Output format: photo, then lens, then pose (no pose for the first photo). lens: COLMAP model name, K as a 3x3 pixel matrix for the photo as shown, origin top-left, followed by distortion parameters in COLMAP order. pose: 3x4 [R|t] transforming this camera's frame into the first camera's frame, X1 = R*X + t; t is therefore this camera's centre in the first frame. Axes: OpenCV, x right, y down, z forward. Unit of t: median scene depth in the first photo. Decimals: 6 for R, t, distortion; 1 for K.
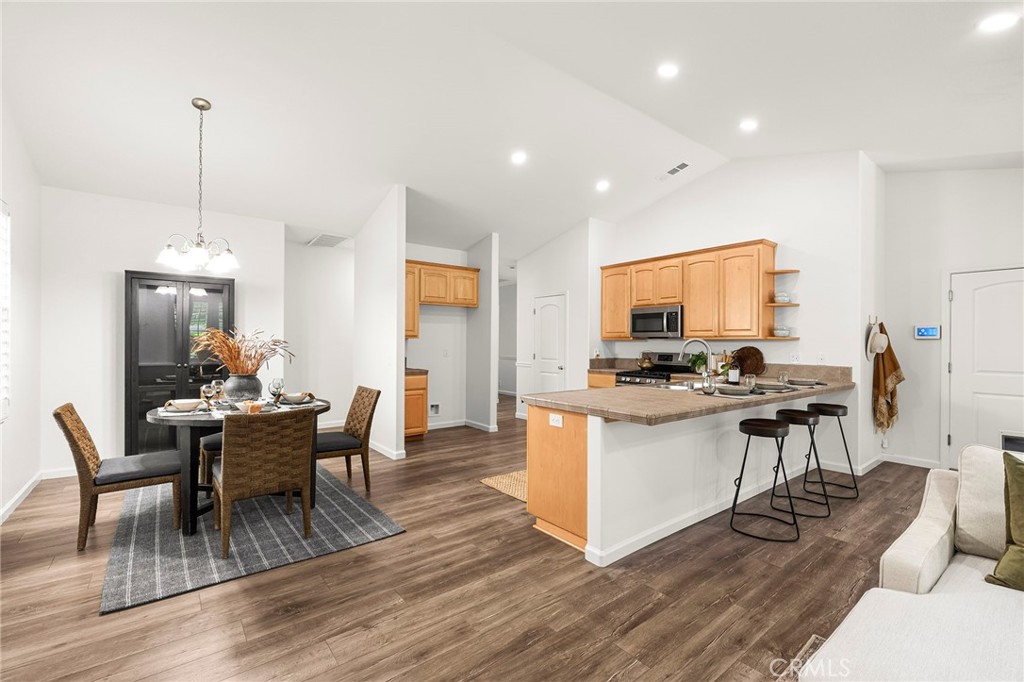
lens RADIAL K [[448.0, 0, 512.0], [0, 448.0, 341.0], [0, 0, 1]] dist [-0.002411, -0.000511]
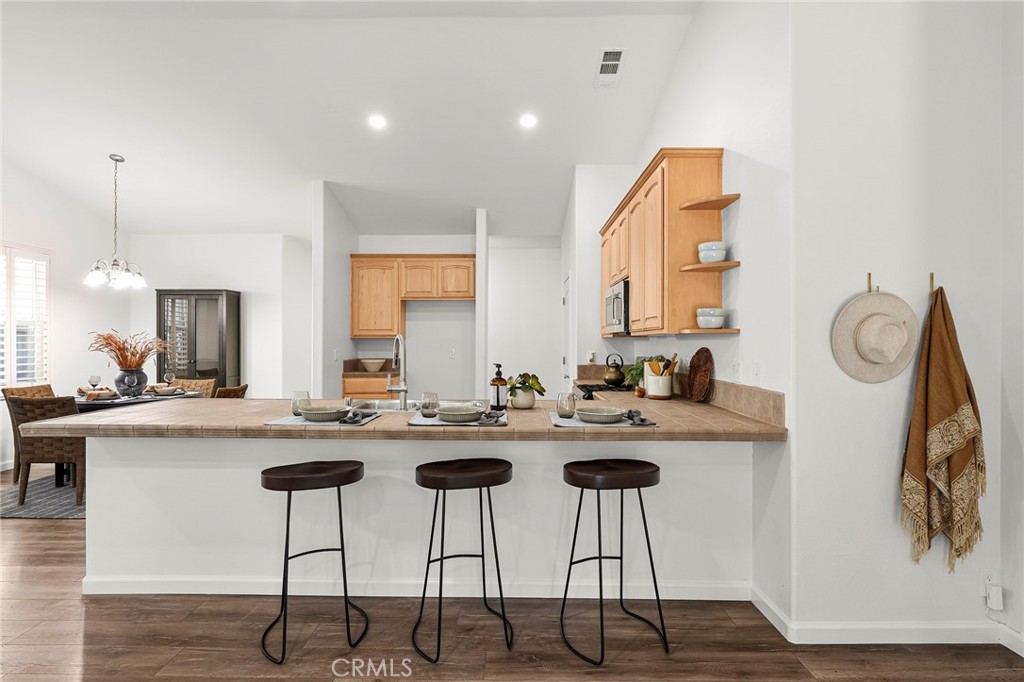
lens RADIAL K [[524.0, 0, 512.0], [0, 524.0, 341.0], [0, 0, 1]] dist [-0.004031, -0.000623]
pose [[0.779280, -0.005948, -0.626647, 0.633322], [0.005689, 0.999981, -0.002417, 0.003591], [0.626650, -0.001682, 0.779299, 0.303009]]
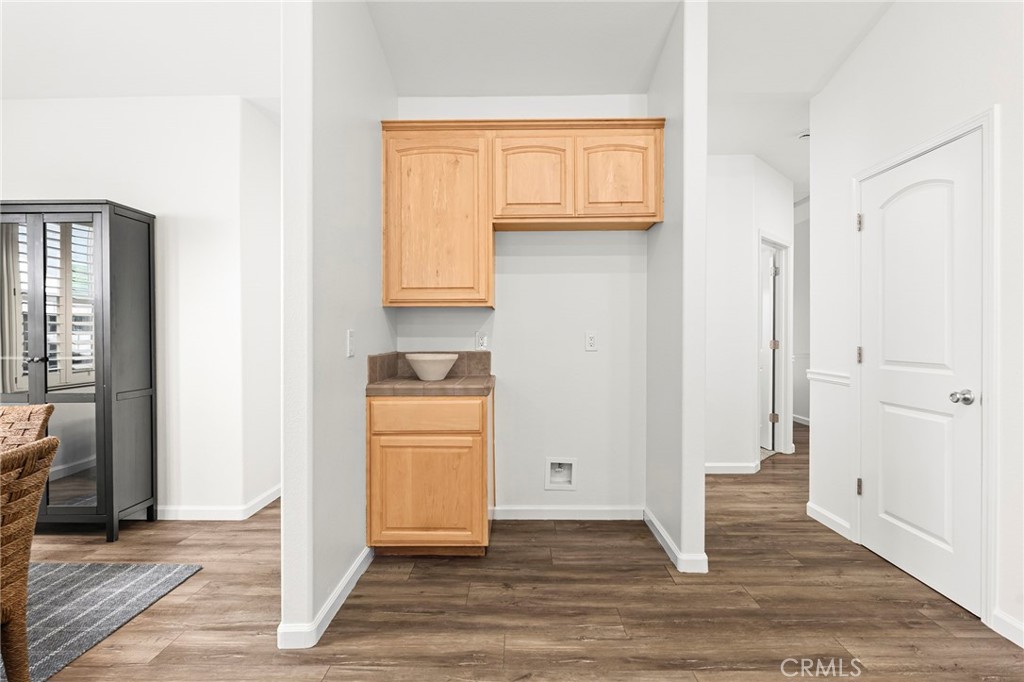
lens RADIAL K [[475.2, 0, 512.0], [0, 475.2, 341.0], [0, 0, 1]] dist [-0.002725, -0.000177]
pose [[0.774165, -0.003497, -0.632974, 0.086262], [0.008863, 0.999947, 0.005315, 0.023218], [0.632922, -0.009725, 0.774154, 0.658366]]
